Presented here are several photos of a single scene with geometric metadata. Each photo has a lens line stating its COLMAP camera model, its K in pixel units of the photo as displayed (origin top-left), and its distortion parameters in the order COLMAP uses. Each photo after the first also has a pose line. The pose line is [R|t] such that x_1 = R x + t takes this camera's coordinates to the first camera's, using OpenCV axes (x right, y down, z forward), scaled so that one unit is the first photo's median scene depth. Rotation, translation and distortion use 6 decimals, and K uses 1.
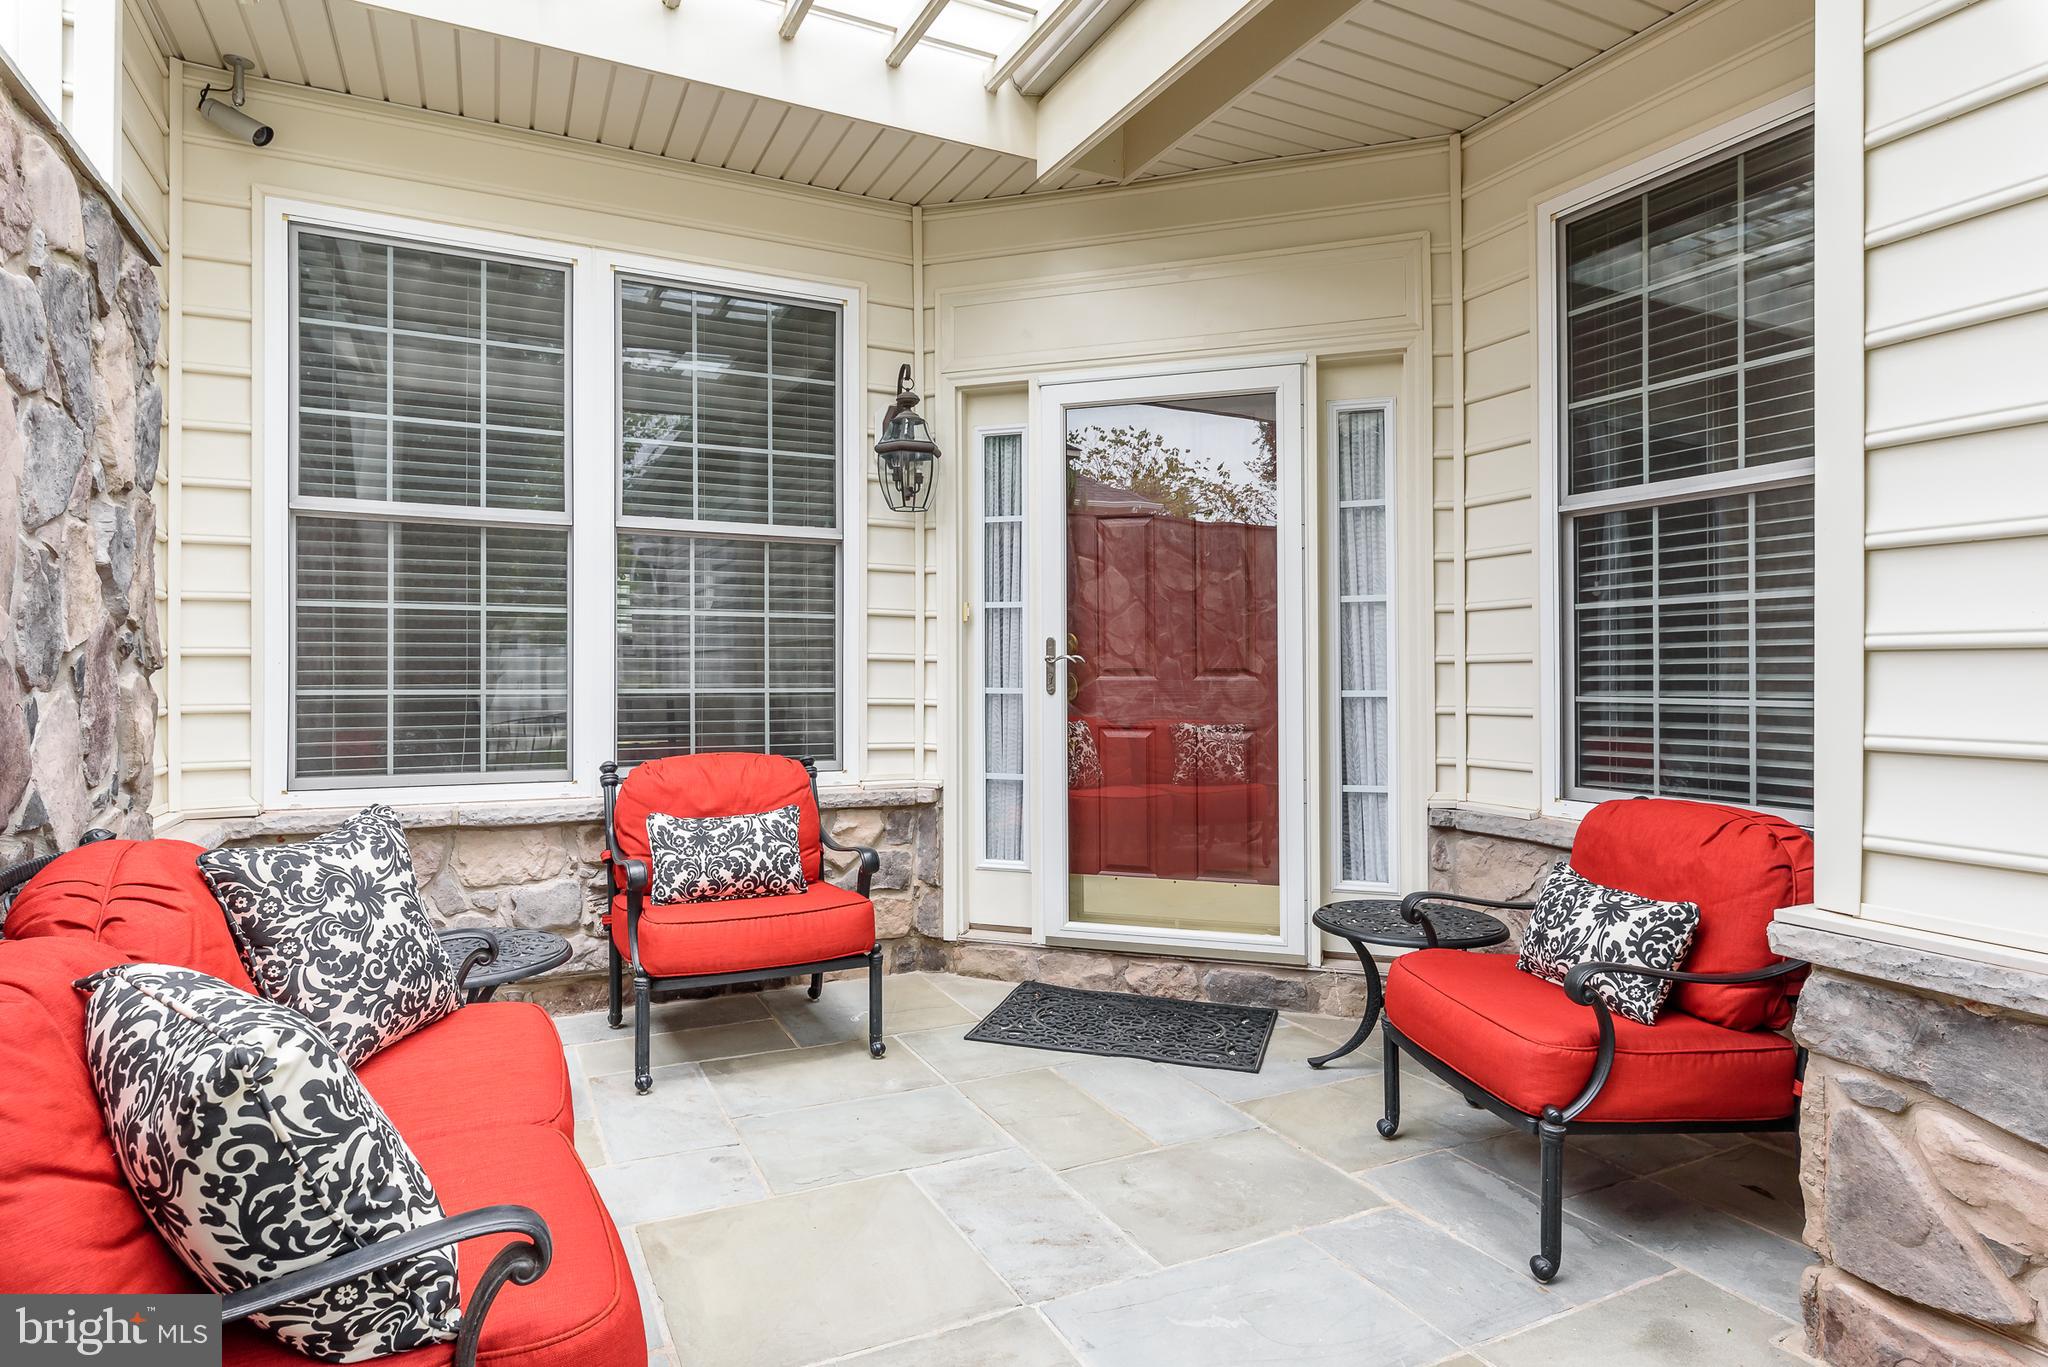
lens RADIAL K [[1117.0, 0, 1020.0], [0, 1117.0, 674.2], [0, 0, 1]] dist [0.000007, 0.000927]
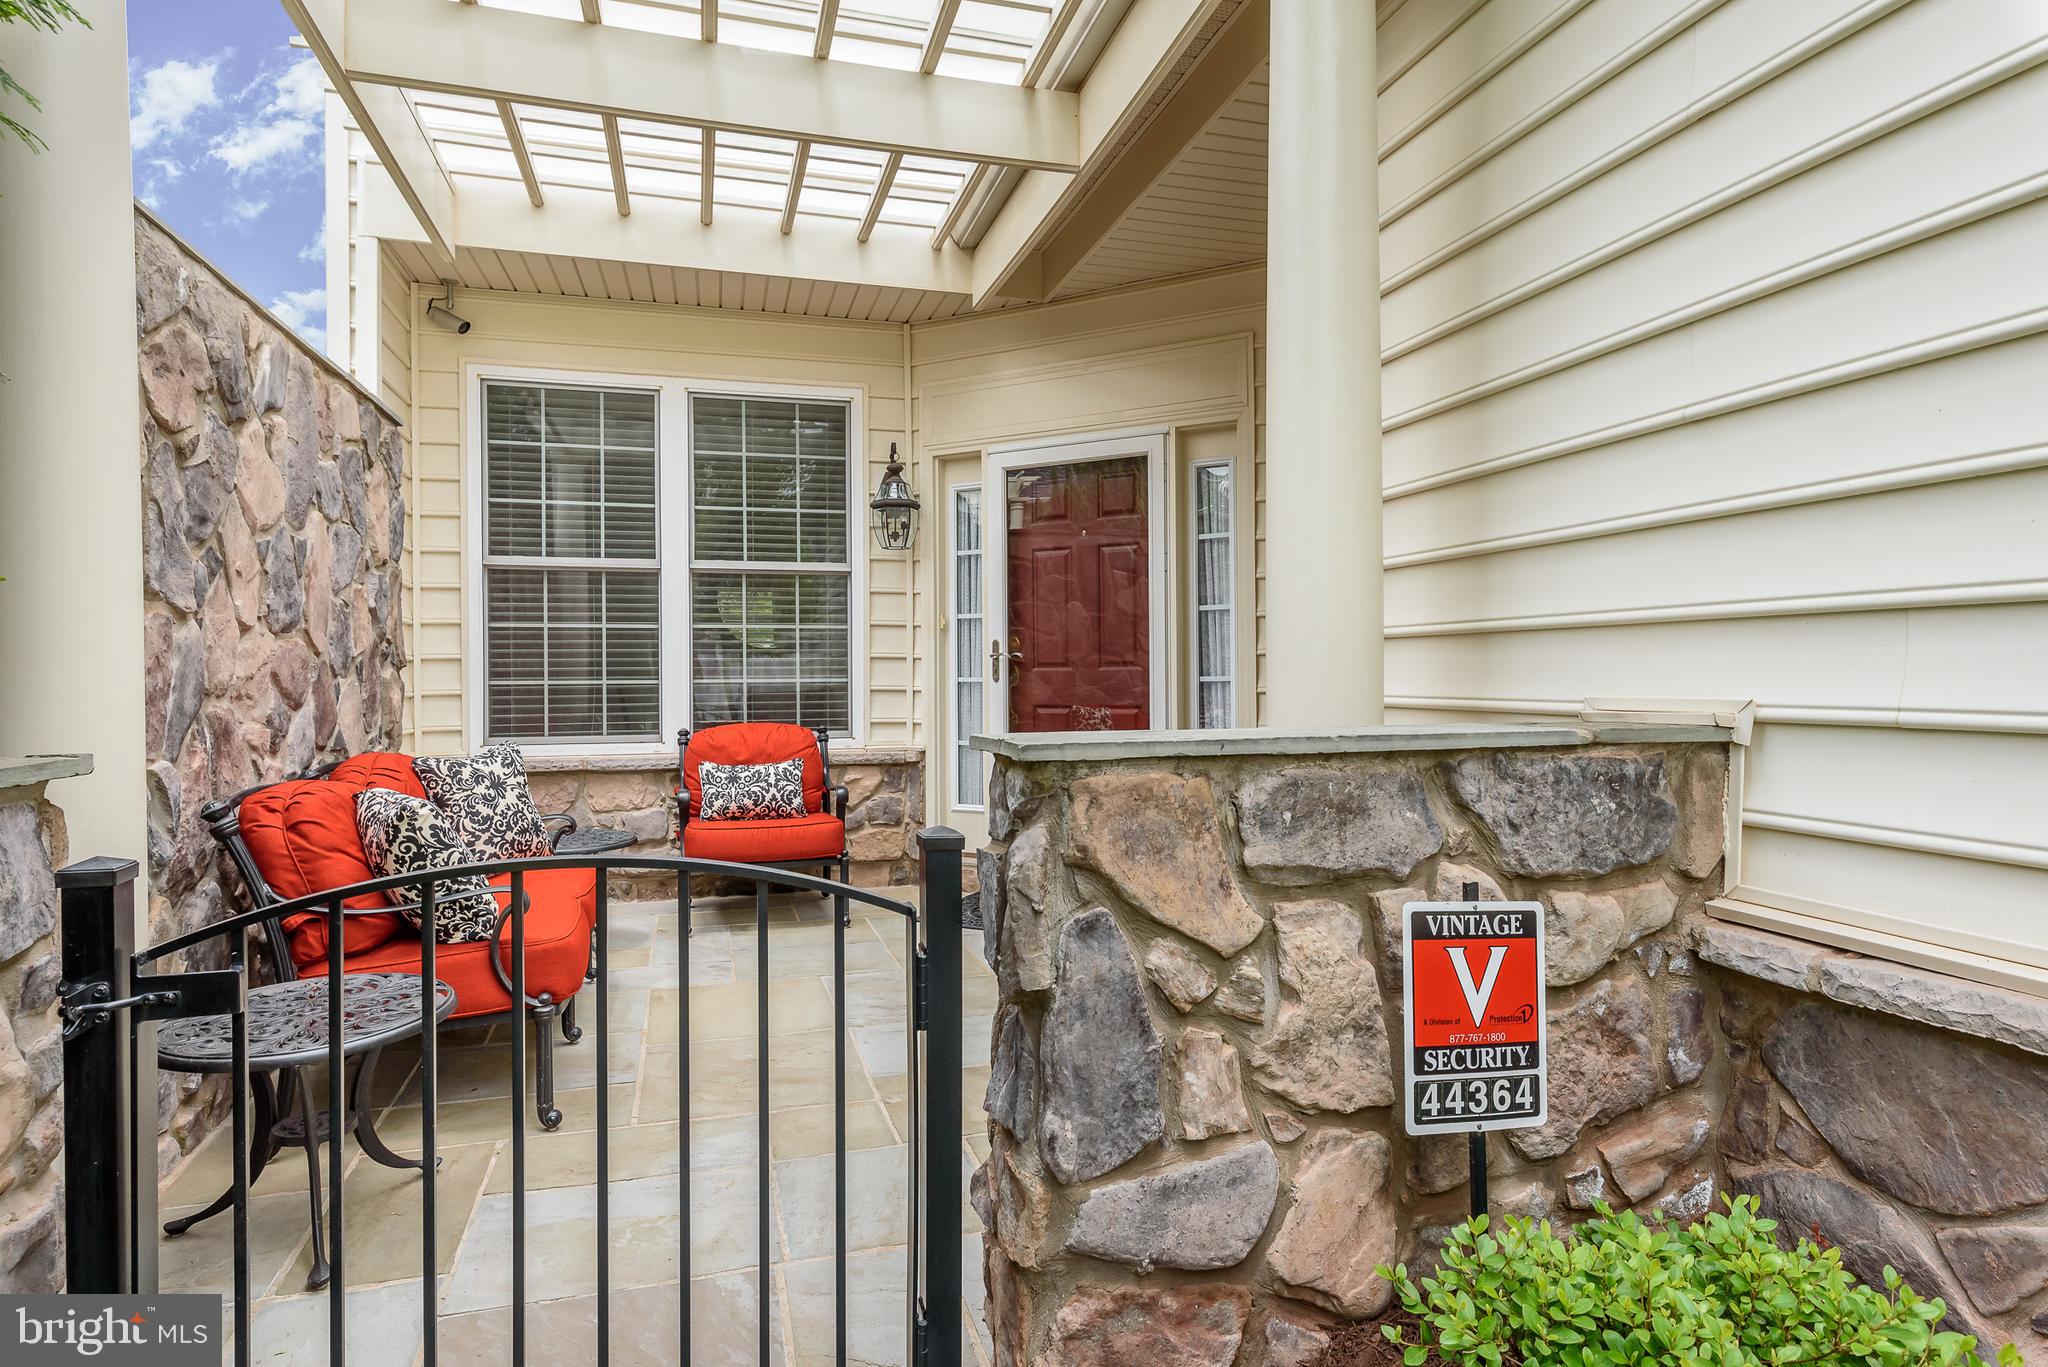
lens RADIAL K [[1117.0, 0, 1022.4], [0, 1117.0, 682.1], [0, 0, 1]] dist [0.000007, 0.000927]
pose [[0.984061, -0.007404, -0.177678, 0.347718], [0.008567, 0.999947, 0.005778, 0.012736], [0.177626, -0.007208, 0.984072, -0.384156]]
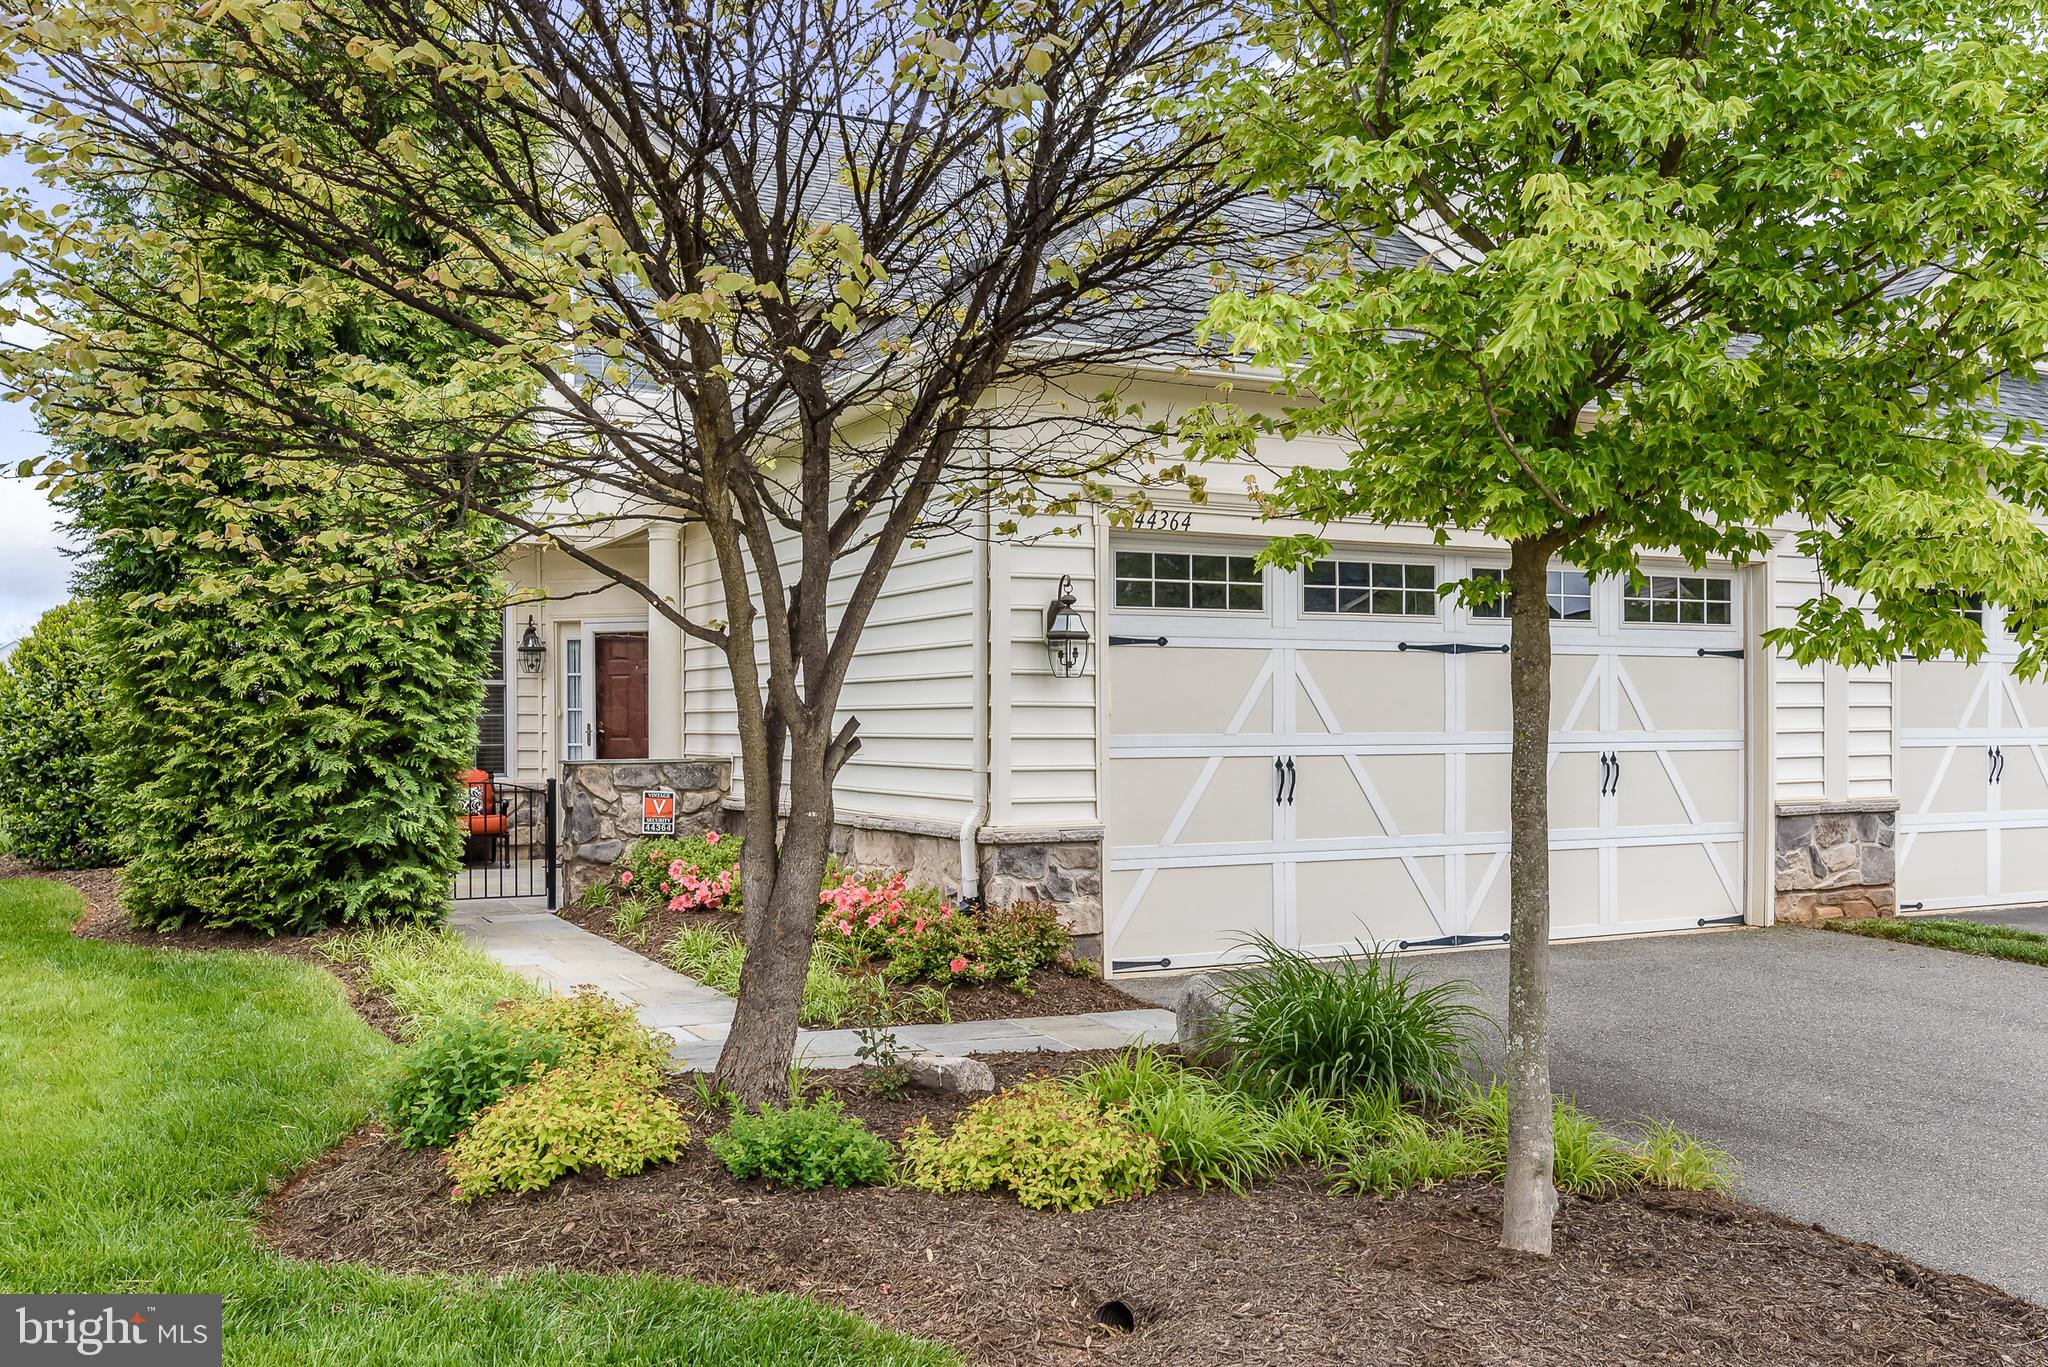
lens RADIAL K [[1743.1, 0, 1034.0], [0, 1743.1, 670.6], [0, 0, 1]] dist [-0.015533, -0.006636]
pose [[0.999887, -0.012589, 0.008265, 1.176808], [0.012825, 0.999495, -0.029068, -0.028622], [-0.007895, 0.029170, 0.999543, -3.459800]]
